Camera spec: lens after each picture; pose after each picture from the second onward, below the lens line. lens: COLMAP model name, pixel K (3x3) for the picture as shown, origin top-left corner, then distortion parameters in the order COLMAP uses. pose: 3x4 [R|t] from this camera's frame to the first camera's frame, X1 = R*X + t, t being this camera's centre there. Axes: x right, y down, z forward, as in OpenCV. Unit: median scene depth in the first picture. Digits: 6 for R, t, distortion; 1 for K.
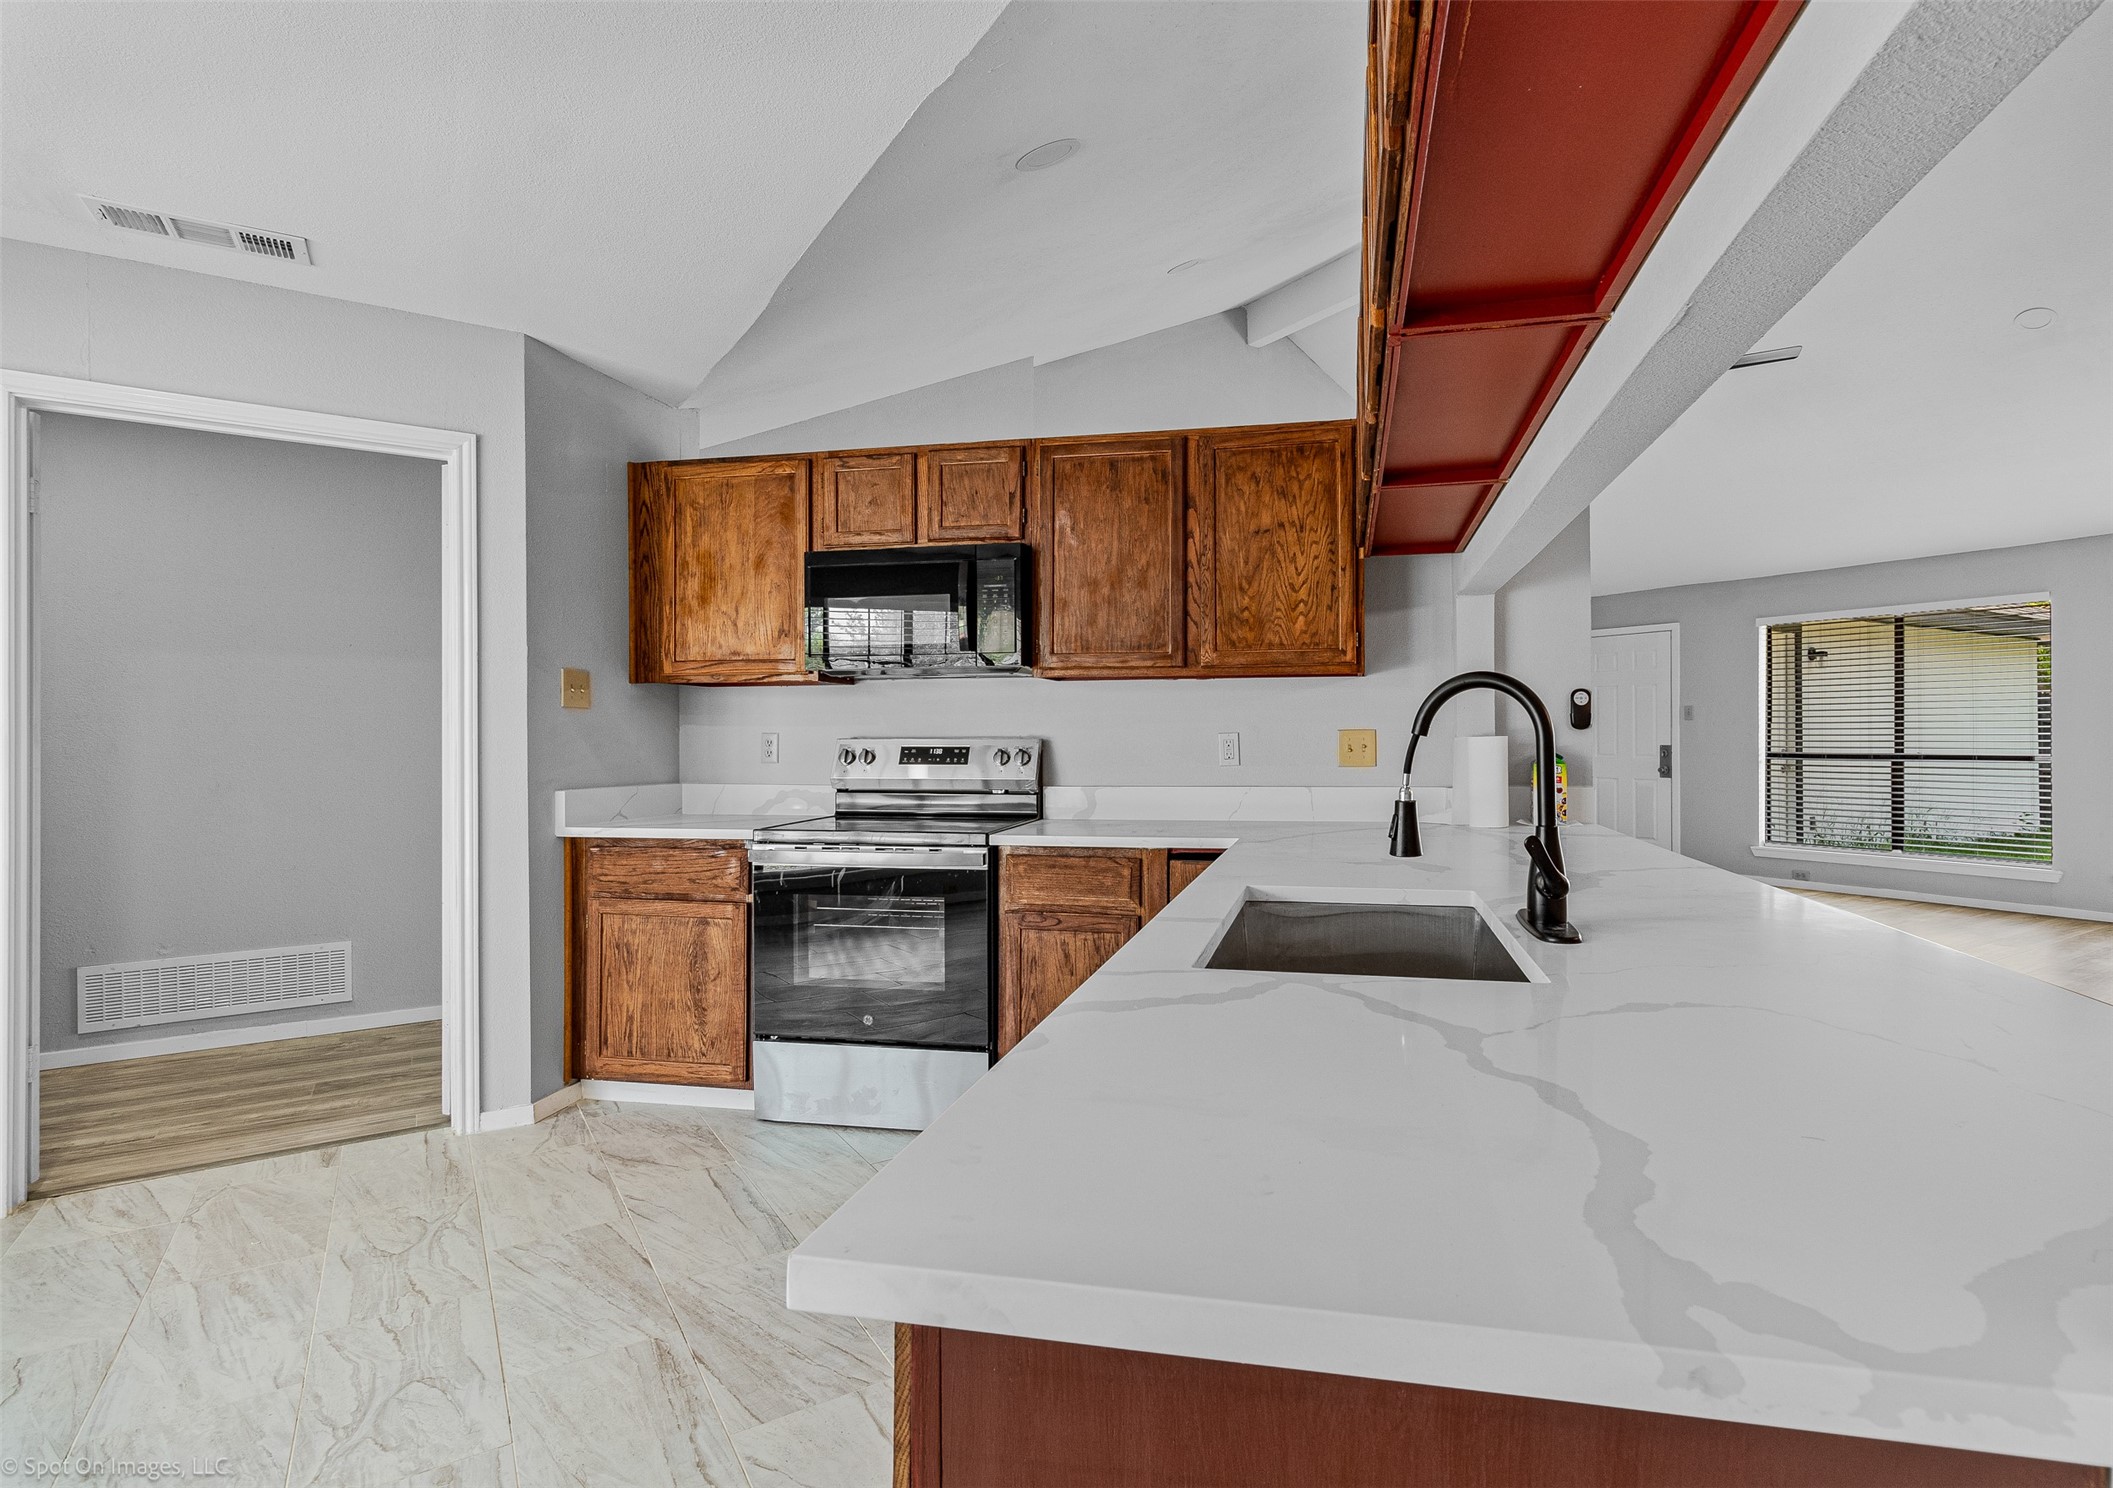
lens RADIAL K [[1092.0, 0, 1243.7], [0, 1092.0, 730.0], [0, 0, 1]] dist [-0.000290, -0.000818]
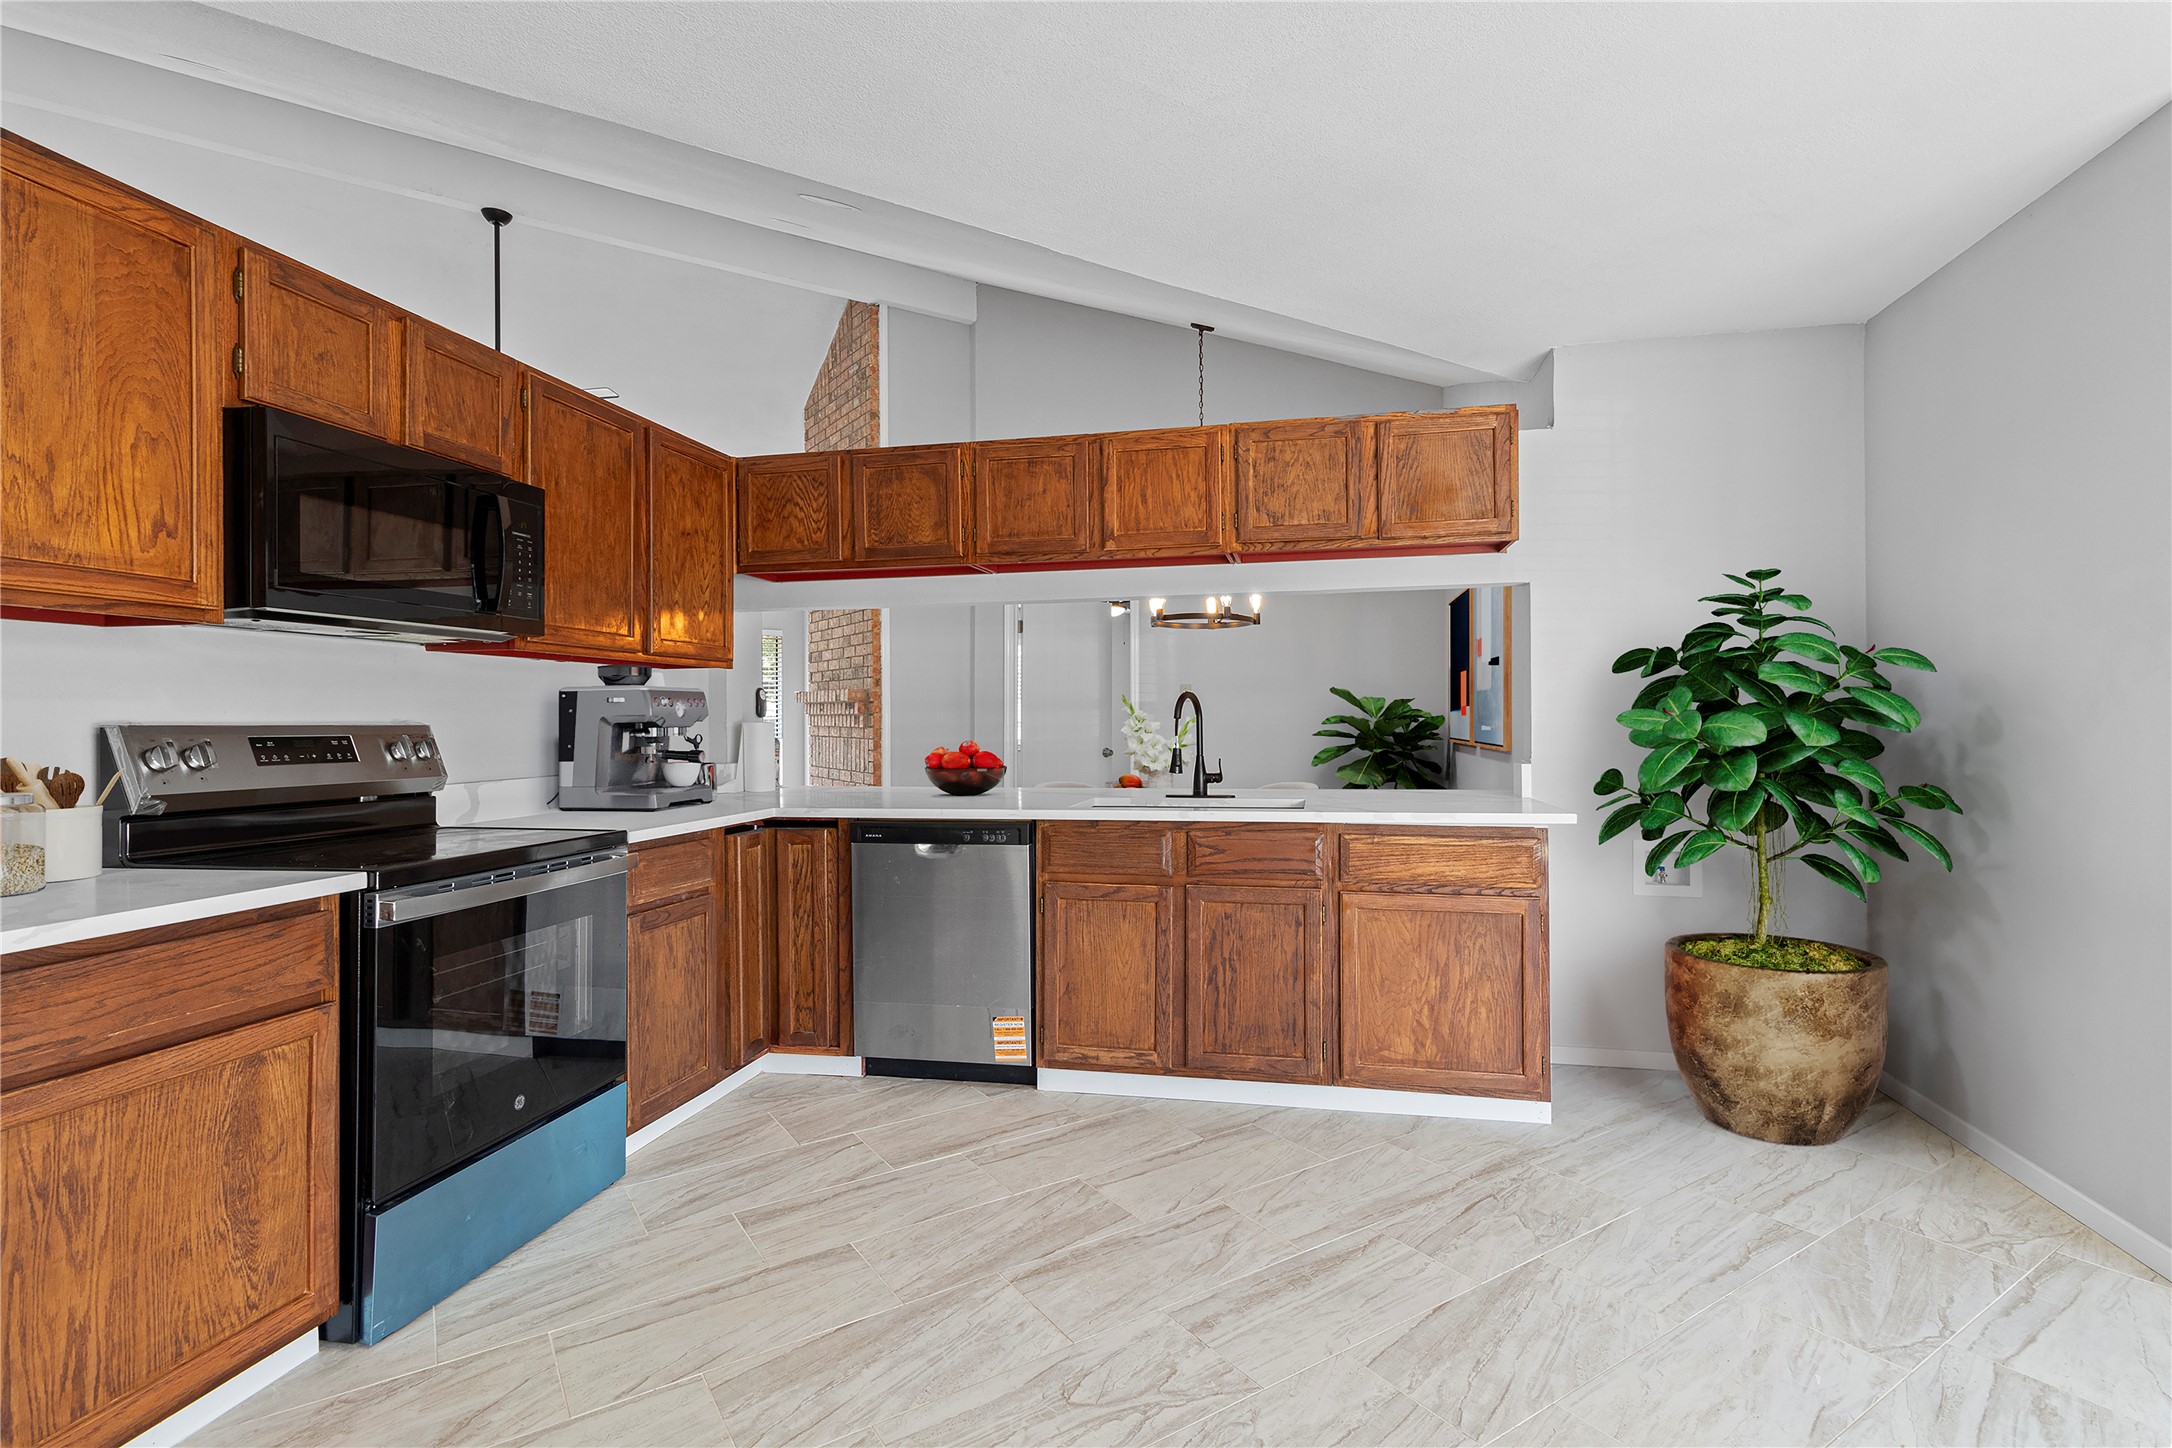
lens RADIAL K [[995.3, 0, 1087.9], [0, 995.3, 711.4], [0, 0, 1]] dist [-0.001758, -0.000352]
pose [[0.048066, 0.013311, 0.998755, -0.967097], [0.001176, 0.999910, -0.013383, 0.009417], [-0.998843, 0.001818, 0.048046, 0.561544]]
